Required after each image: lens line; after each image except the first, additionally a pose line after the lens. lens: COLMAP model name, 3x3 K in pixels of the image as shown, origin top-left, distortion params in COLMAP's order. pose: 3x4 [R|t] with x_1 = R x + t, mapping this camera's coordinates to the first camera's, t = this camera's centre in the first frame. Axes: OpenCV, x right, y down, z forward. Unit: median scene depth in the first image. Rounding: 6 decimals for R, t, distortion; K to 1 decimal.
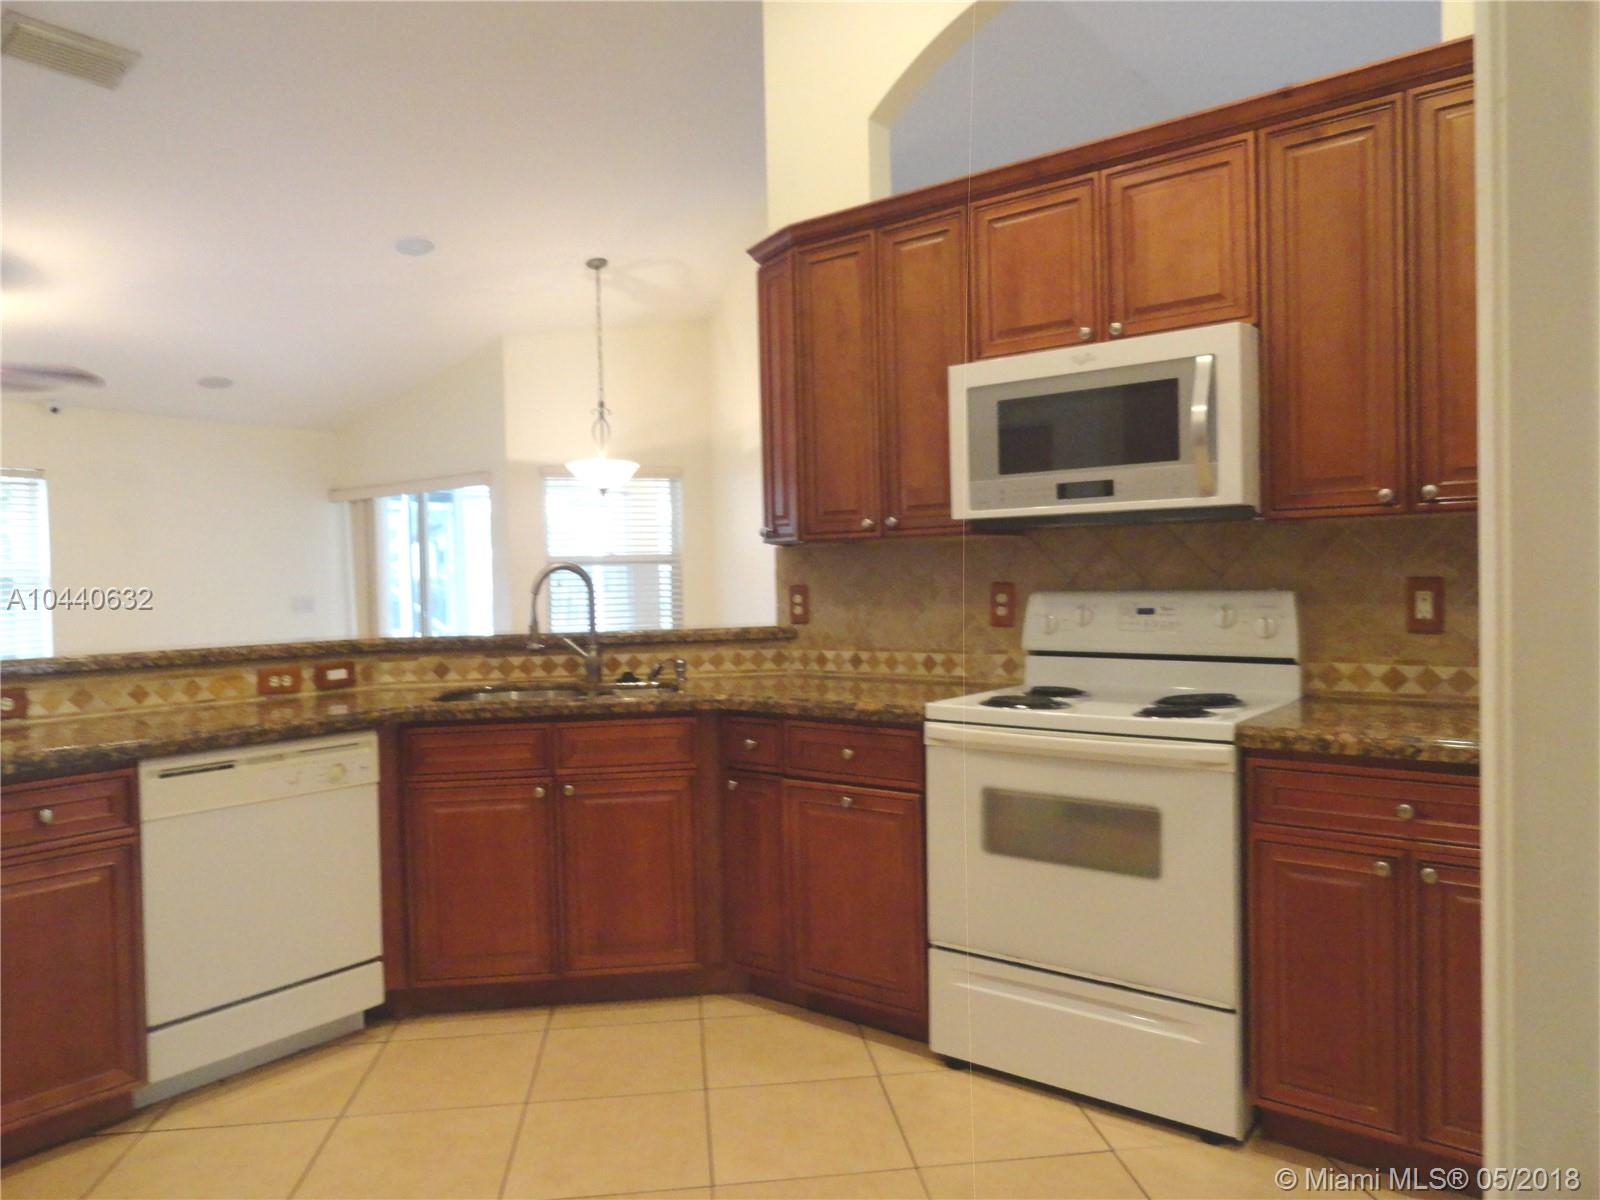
lens RADIAL K [[1097.2, 0, 800.0], [0, 1097.2, 600.0], [0, 0, 1]] dist [-0.002548, 0.002069]
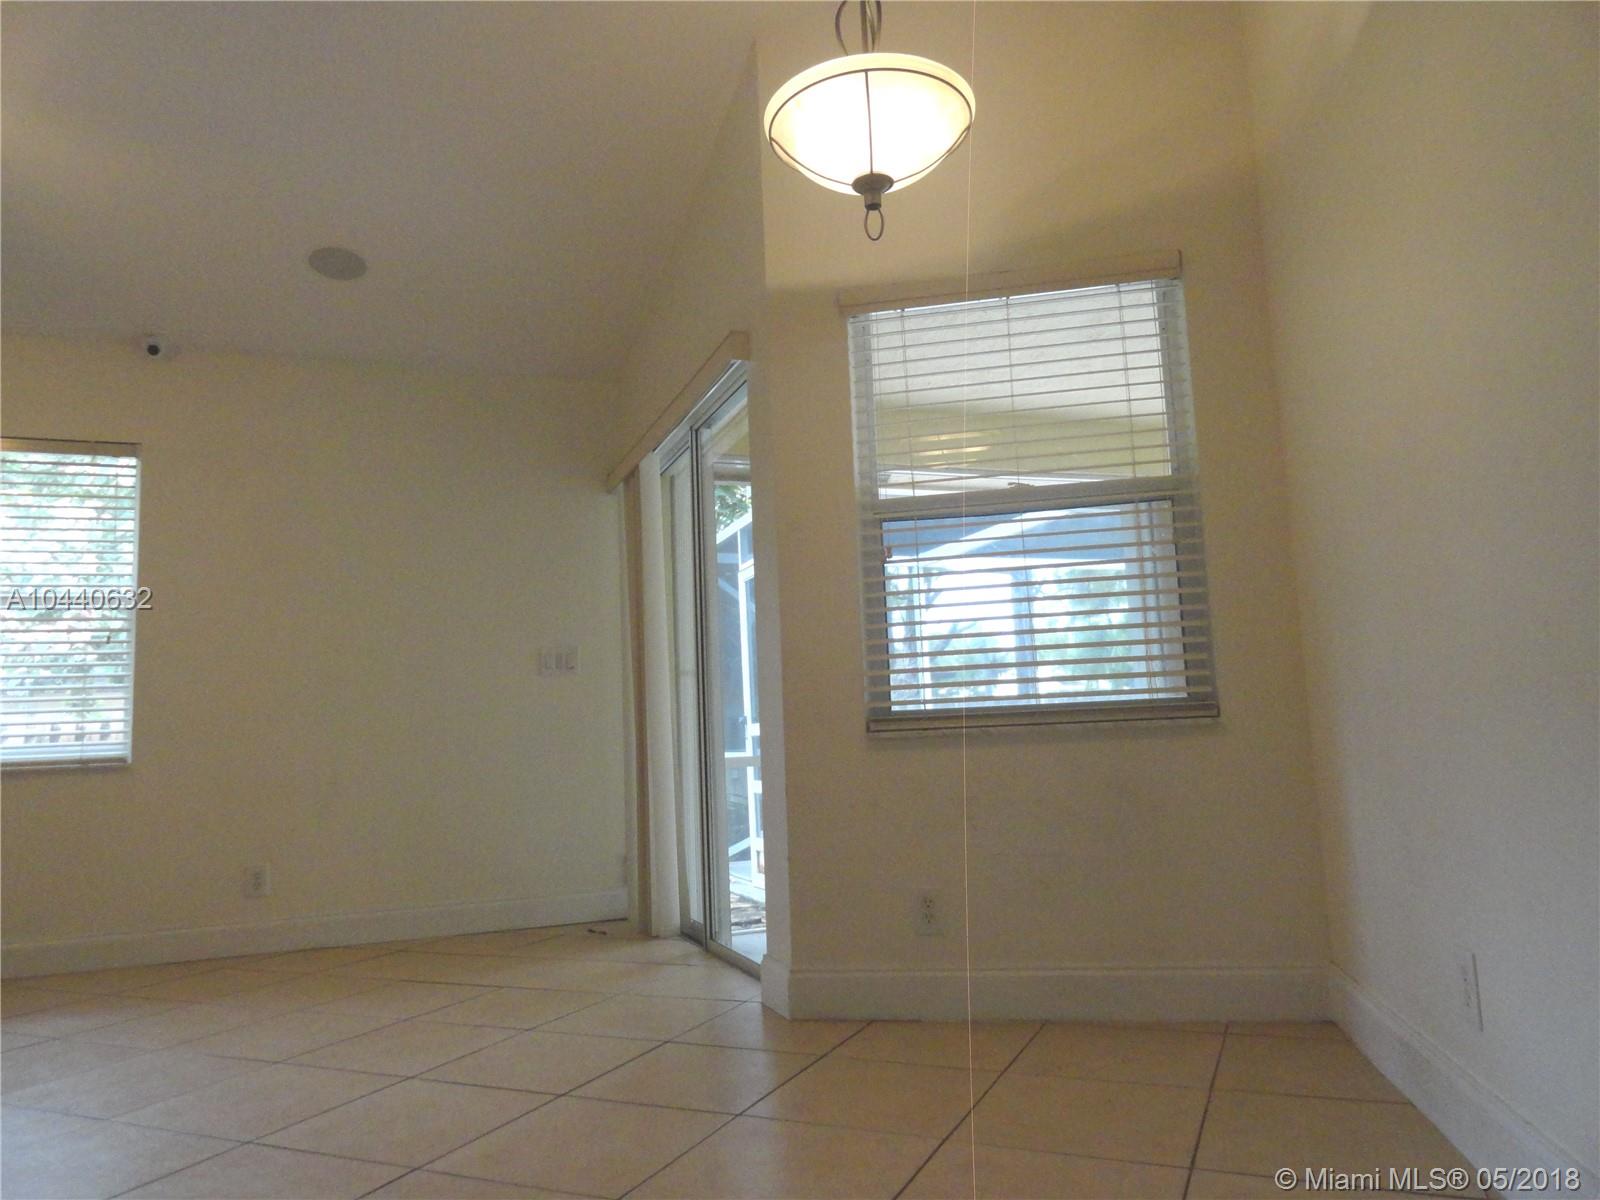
lens RADIAL K [[1097.2, 0, 800.0], [0, 1097.2, 600.0], [0, 0, 1]] dist [-0.002548, 0.002069]
pose [[0.892772, -0.061598, -0.446277, -0.062751], [0.020376, 0.995116, -0.096591, 0.041034], [0.450047, 0.077140, 0.889667, 0.594166]]
